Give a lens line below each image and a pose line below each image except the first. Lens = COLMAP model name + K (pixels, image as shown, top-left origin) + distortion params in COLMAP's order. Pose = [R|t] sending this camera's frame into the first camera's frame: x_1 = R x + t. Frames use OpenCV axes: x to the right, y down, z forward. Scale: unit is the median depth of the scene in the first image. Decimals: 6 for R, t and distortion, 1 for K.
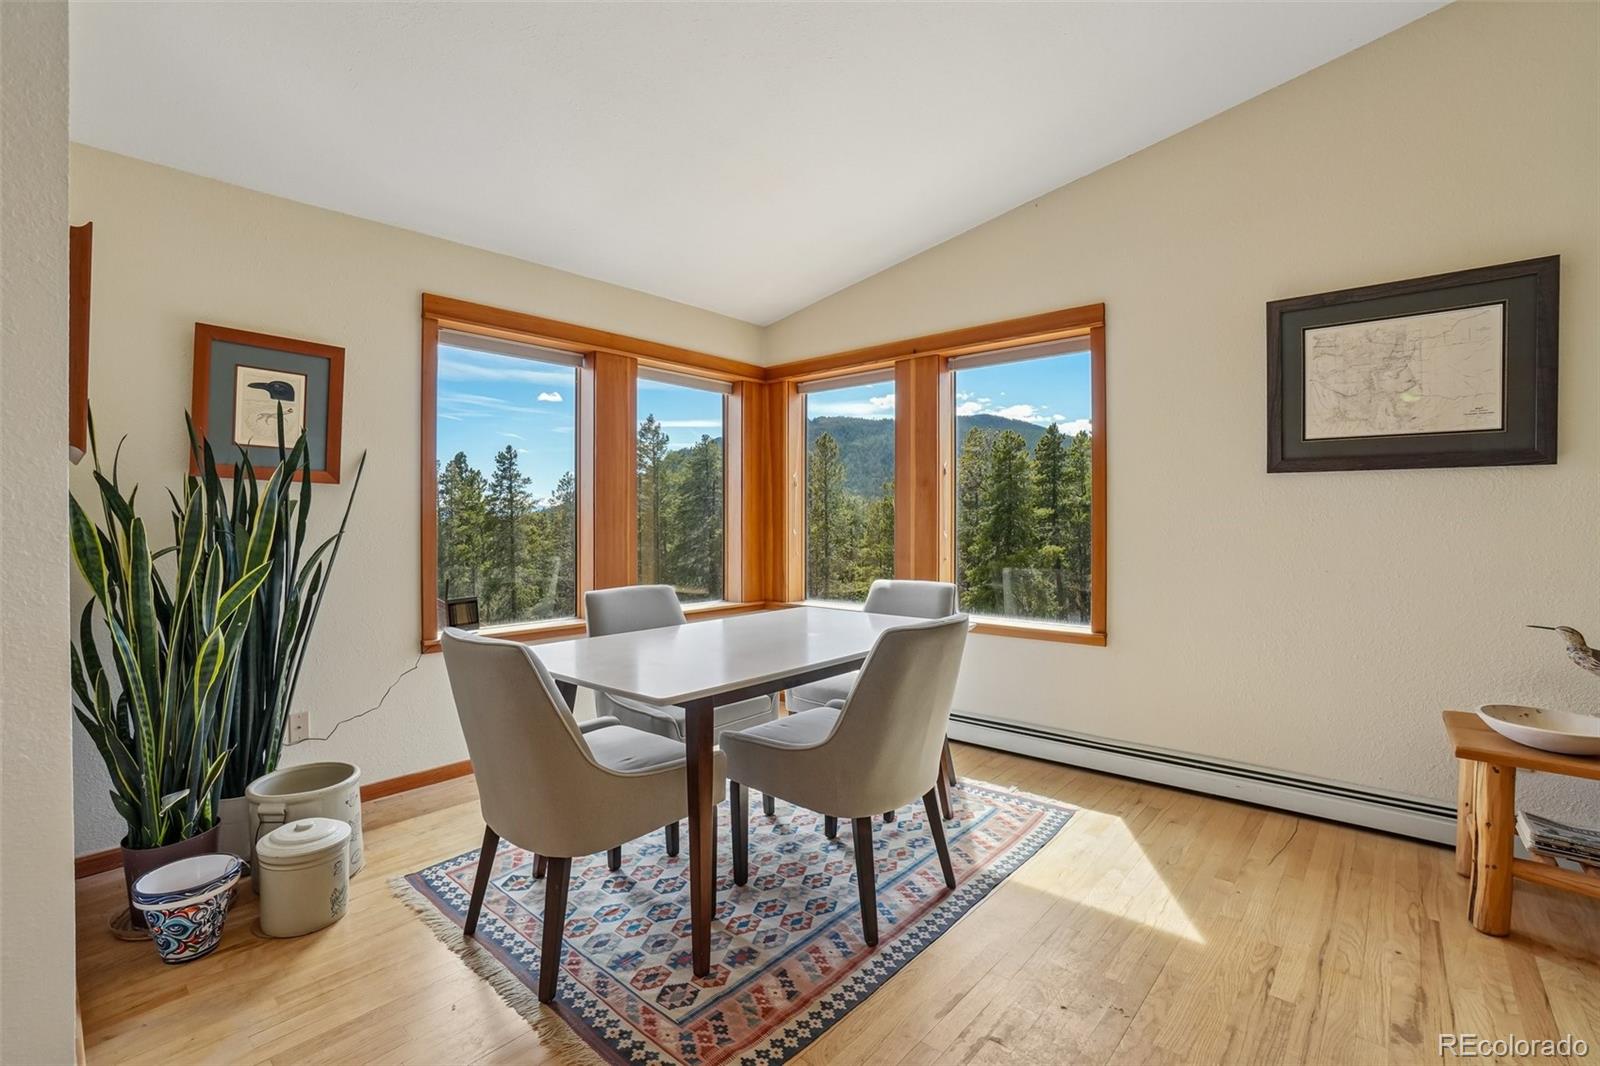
lens RADIAL K [[716.9, 0, 790.0], [0, 716.9, 527.9], [0, 0, 1]] dist [-0.065620, 0.022285]
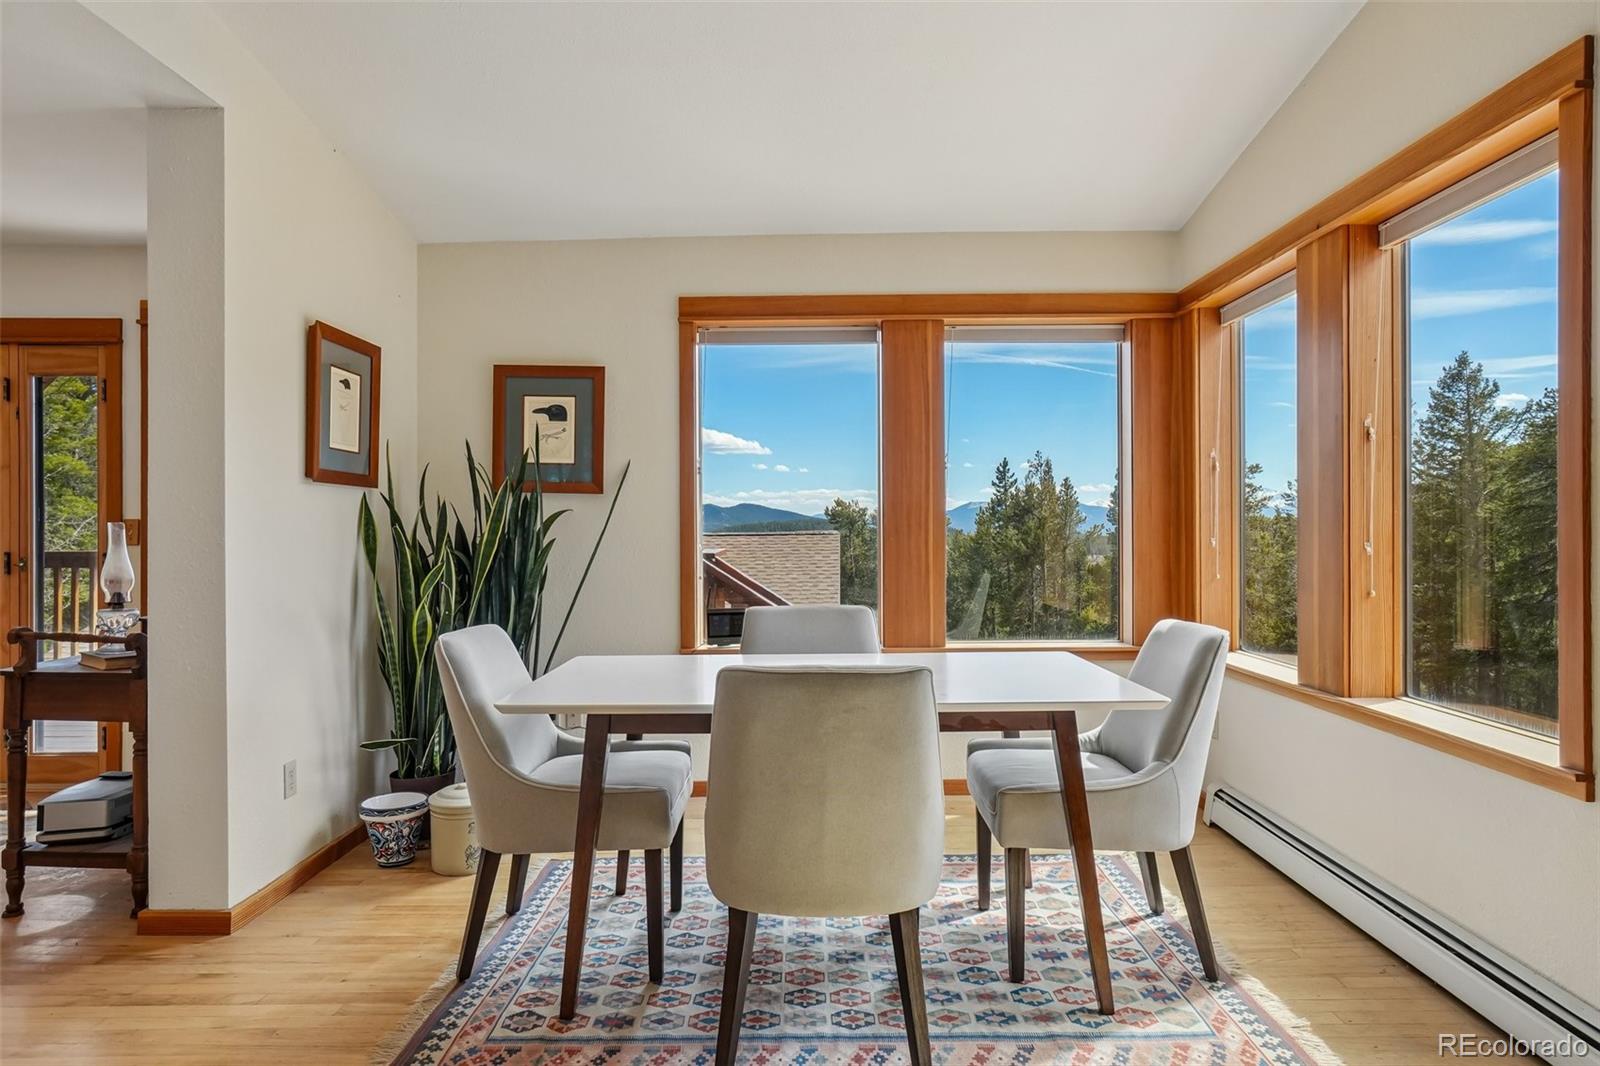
lens RADIAL K [[964.7, 0, 800.0], [0, 964.7, 533.0], [0, 0, 1]] dist [-0.036062, 0.038300]
pose [[0.660075, 0.000263, -0.751199, 0.703550], [-0.001363, 0.999999, -0.000847, -0.001957], [0.751198, 0.001583, 0.660075, 0.269226]]
